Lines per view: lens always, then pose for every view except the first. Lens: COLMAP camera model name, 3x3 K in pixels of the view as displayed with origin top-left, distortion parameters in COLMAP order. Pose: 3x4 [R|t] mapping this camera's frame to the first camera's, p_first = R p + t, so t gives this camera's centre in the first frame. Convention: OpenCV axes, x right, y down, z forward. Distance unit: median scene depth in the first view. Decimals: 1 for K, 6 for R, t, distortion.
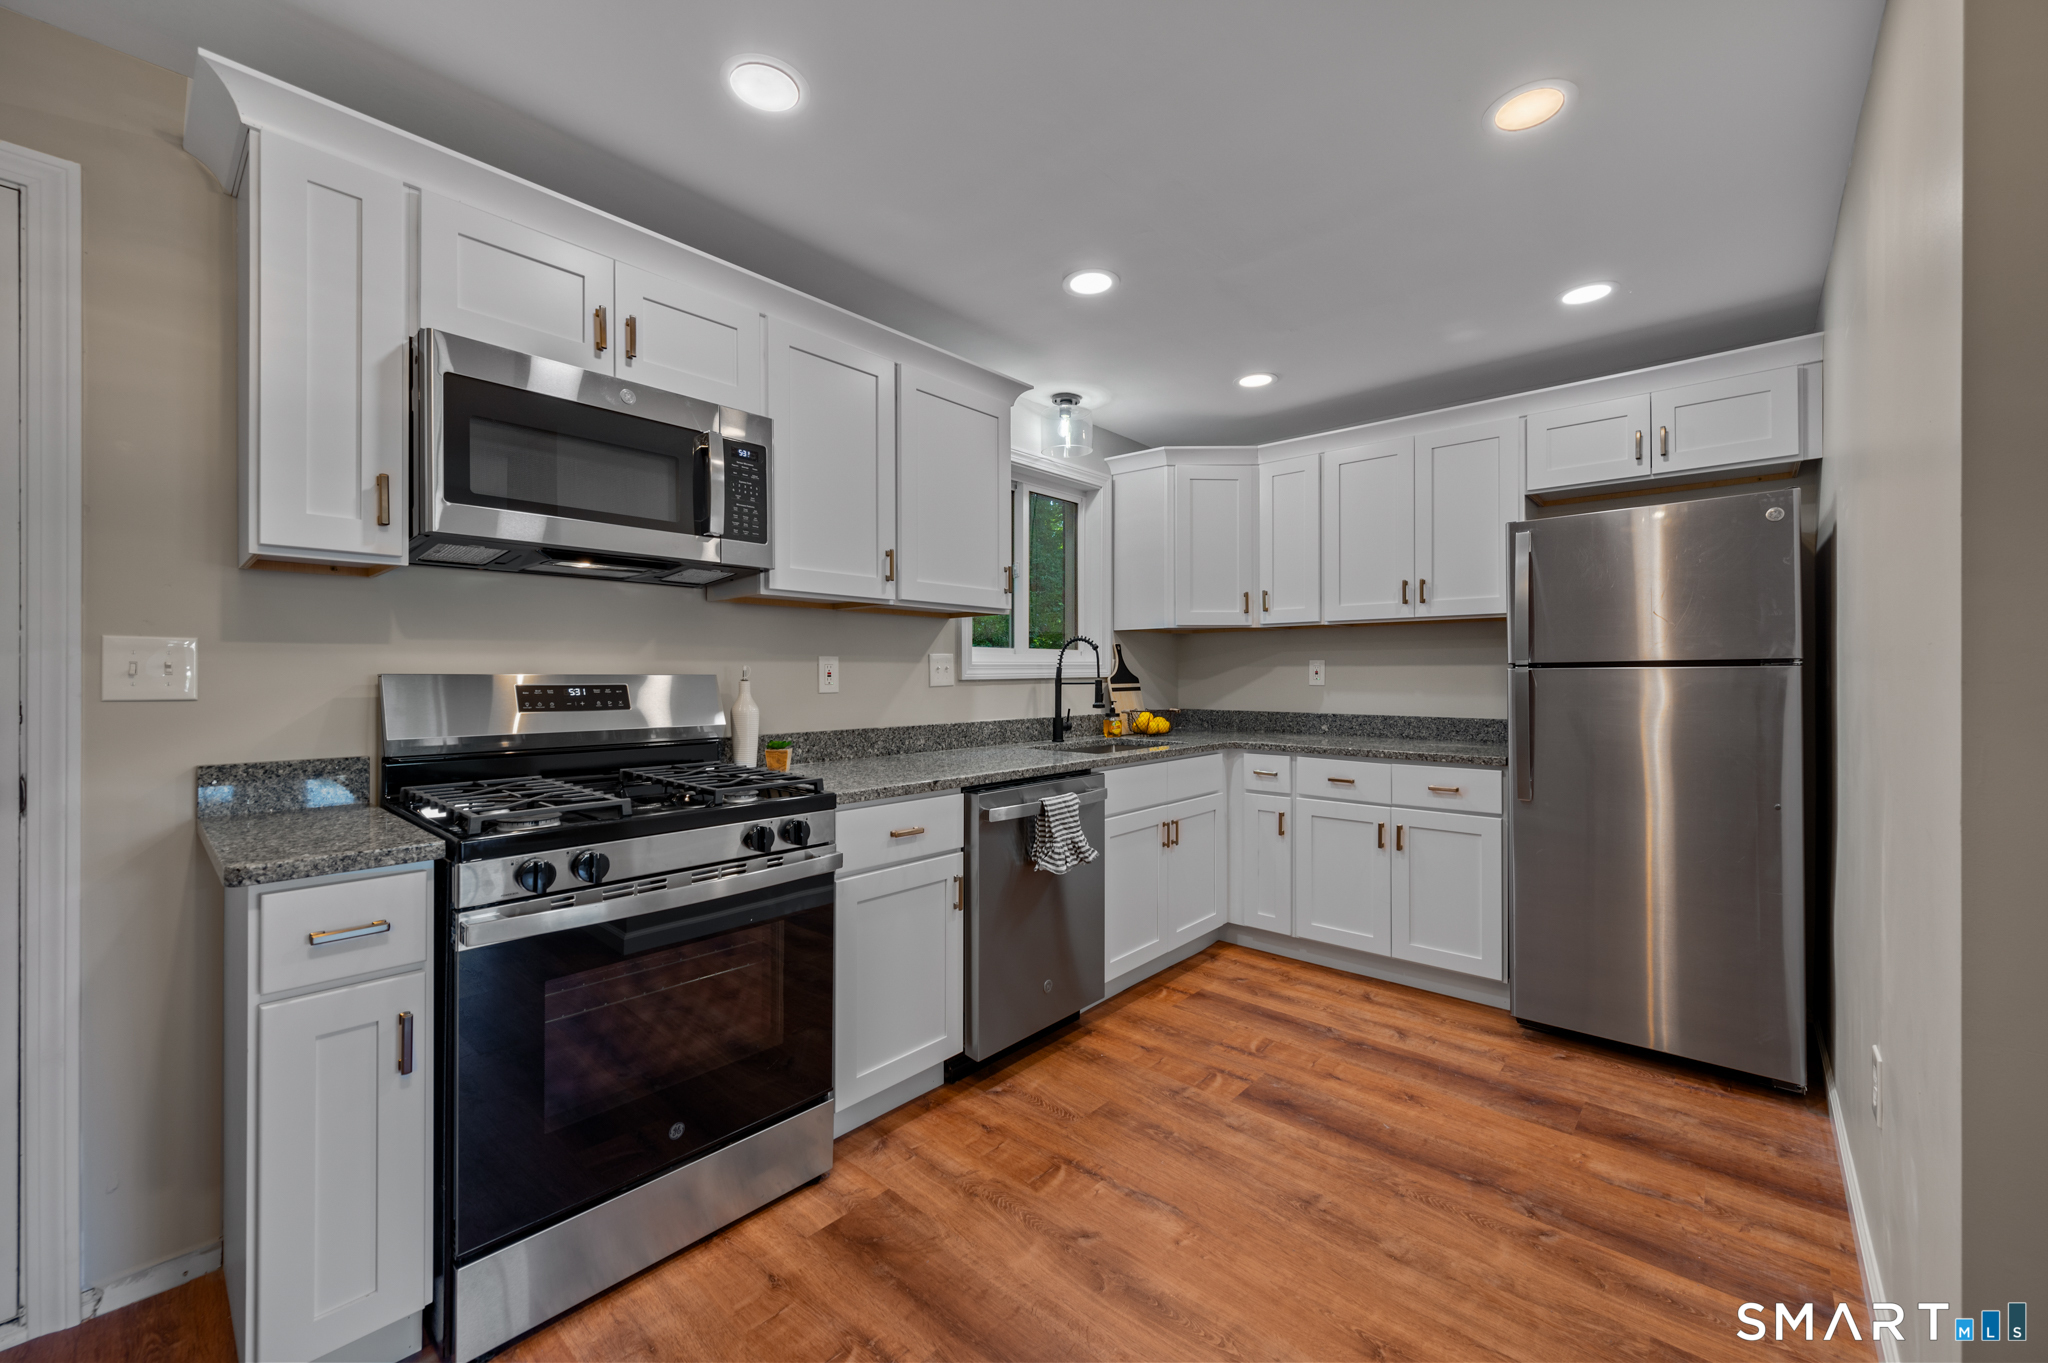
lens RADIAL K [[807.4, 0, 1029.9], [0, 807.4, 676.4], [0, 0, 1]] dist [0.000521, -0.000098]
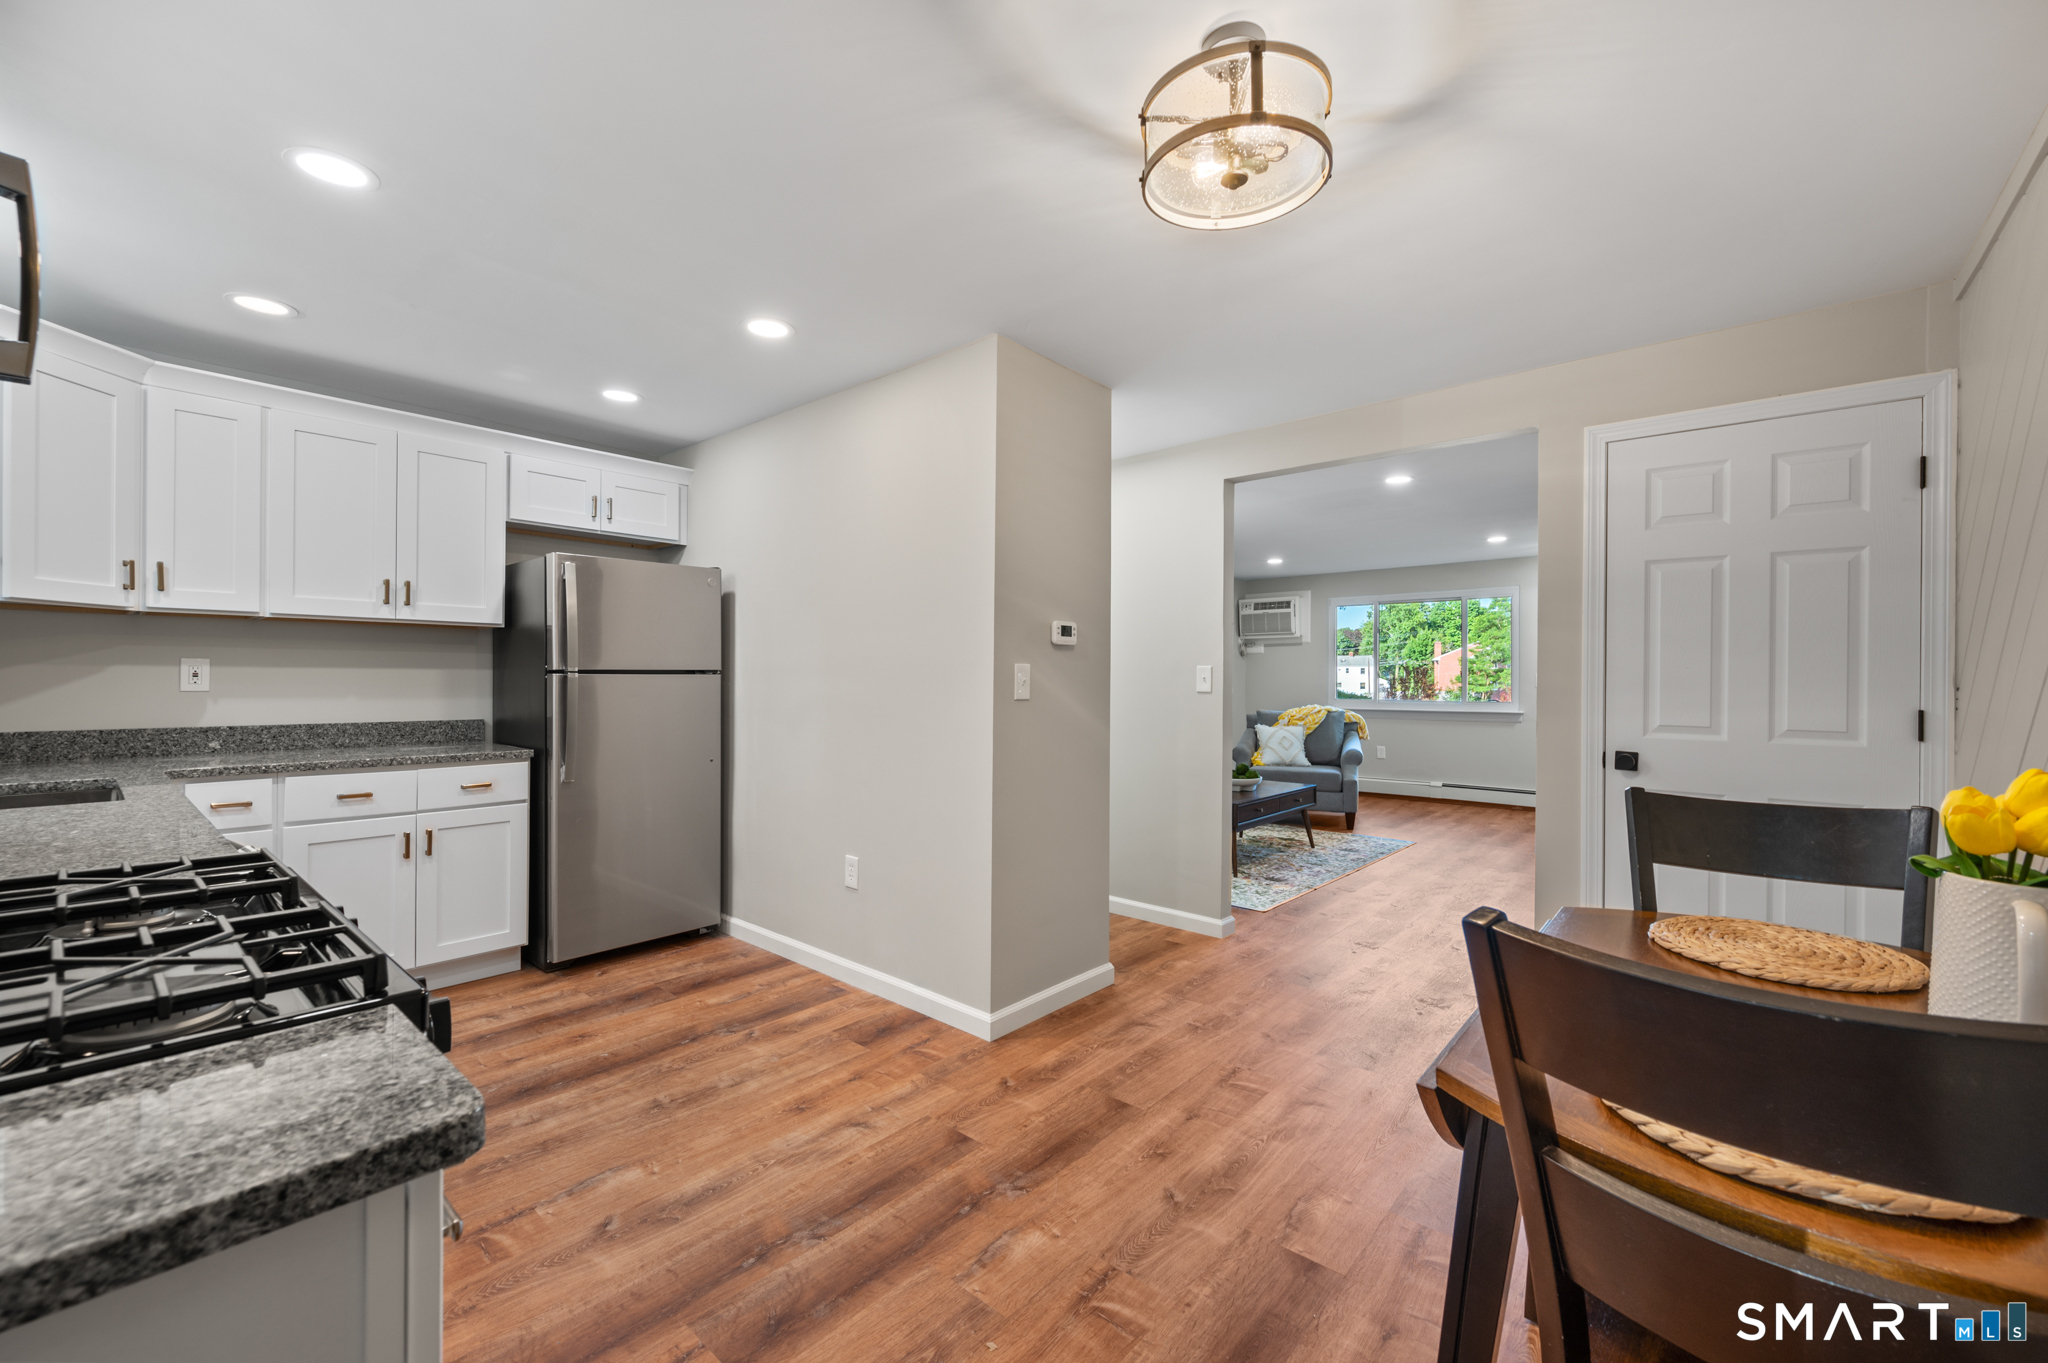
lens RADIAL K [[829.3, 0, 1032.4], [0, 829.3, 680.4], [0, 0, 1]] dist [-0.000566, 0.000270]
pose [[-0.012184, 0.000047, 0.999926, -0.777923], [-0.003523, 0.999994, -0.000090, -0.003154], [-0.999920, -0.003524, -0.012184, 0.367661]]
